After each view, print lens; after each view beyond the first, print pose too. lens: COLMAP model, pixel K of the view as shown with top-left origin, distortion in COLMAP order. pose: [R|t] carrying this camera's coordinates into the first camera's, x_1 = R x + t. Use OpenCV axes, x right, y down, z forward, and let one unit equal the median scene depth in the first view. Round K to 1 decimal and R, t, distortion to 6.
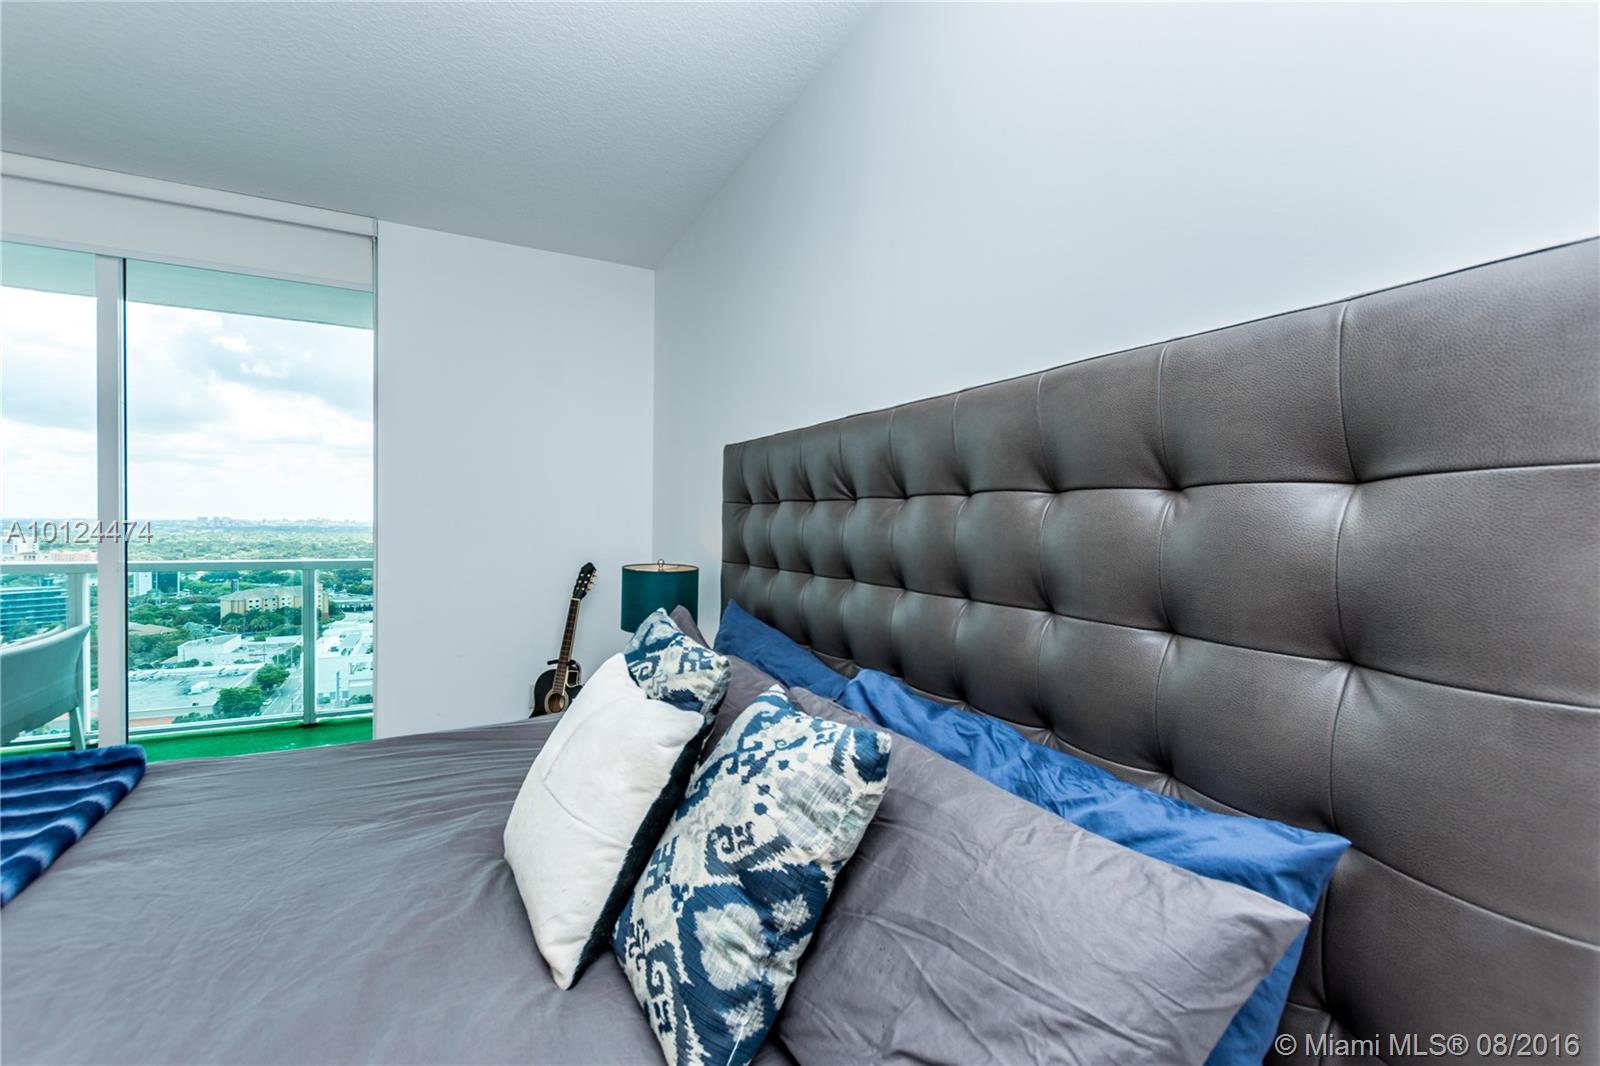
lens RADIAL K [[687.7, 0, 807.2], [0, 687.7, 532.1], [0, 0, 1]] dist [0.005994, -0.003544]
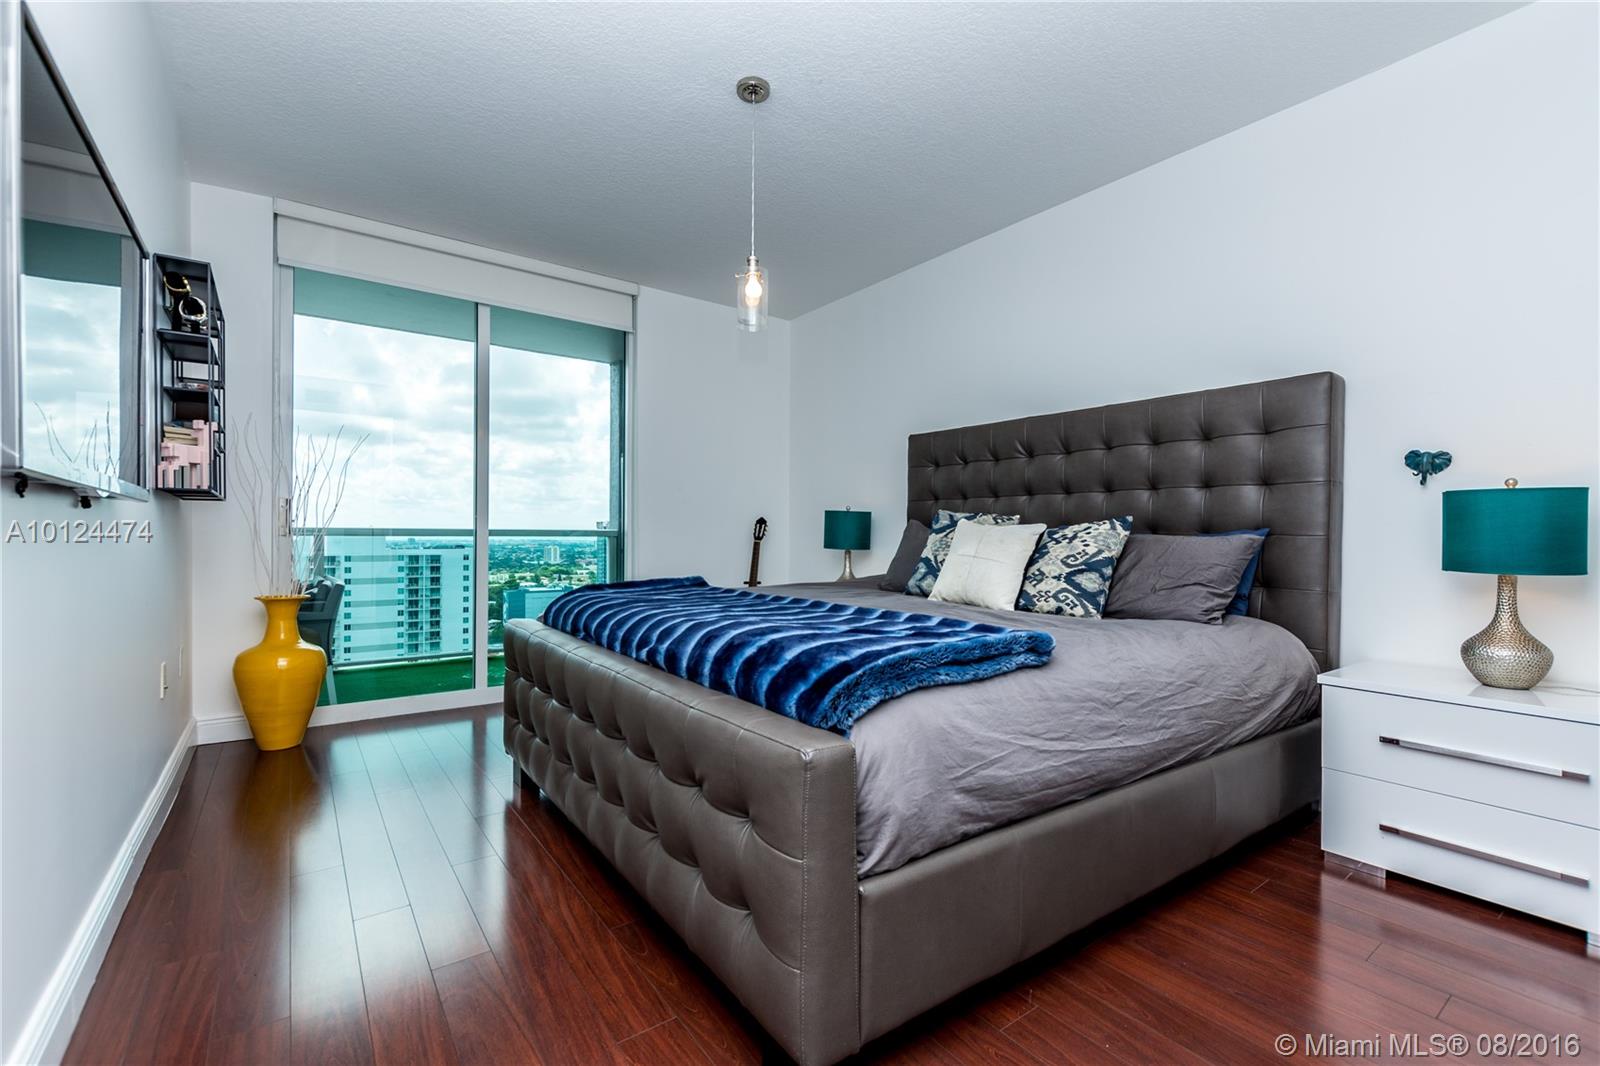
lens RADIAL K [[687.7, 0, 798.9], [0, 687.7, 534.0], [0, 0, 1]] dist [0.005994, -0.003544]
pose [[0.982994, -0.008188, 0.183455, -1.826719], [0.012076, 0.999725, -0.020081, 0.396160], [-0.183240, 0.021955, 0.982823, -1.689763]]
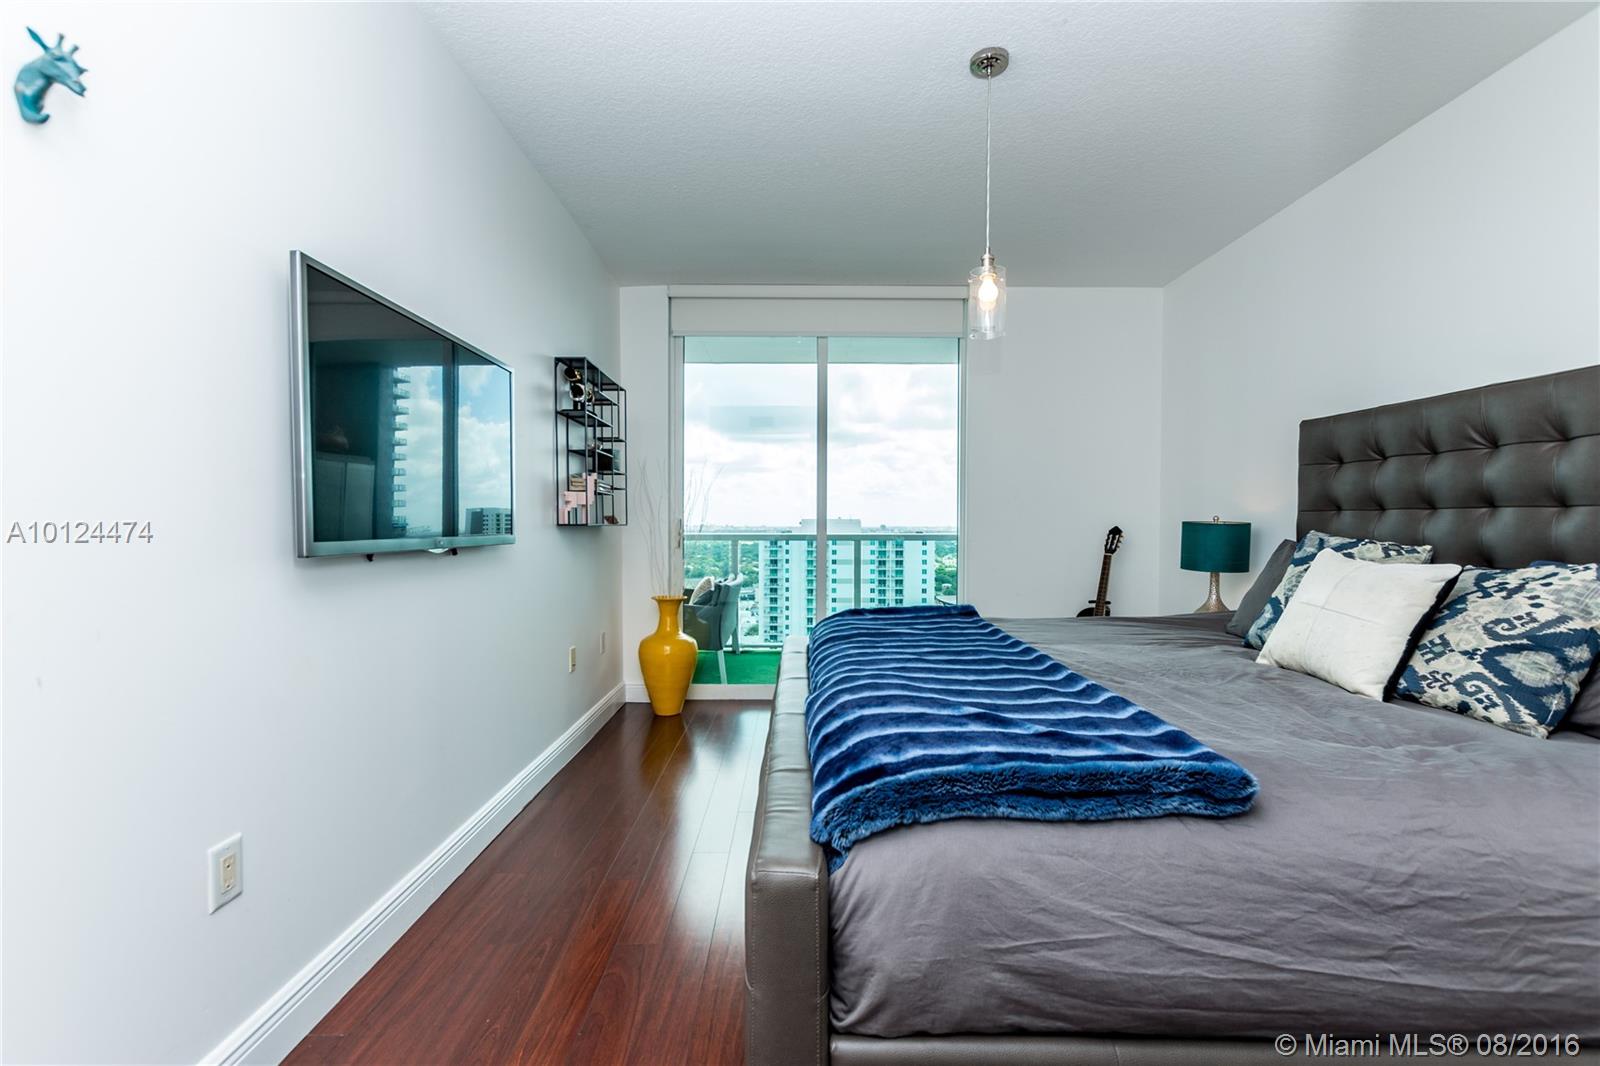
lens RADIAL K [[687.7, 0, 810.2], [0, 687.7, 533.0], [0, 0, 1]] dist [0.005994, -0.003544]
pose [[0.901851, -0.004427, -0.432024, -0.990440], [0.002770, 0.999986, -0.004465, 0.215474], [0.432037, 0.002830, 0.901851, -1.423044]]
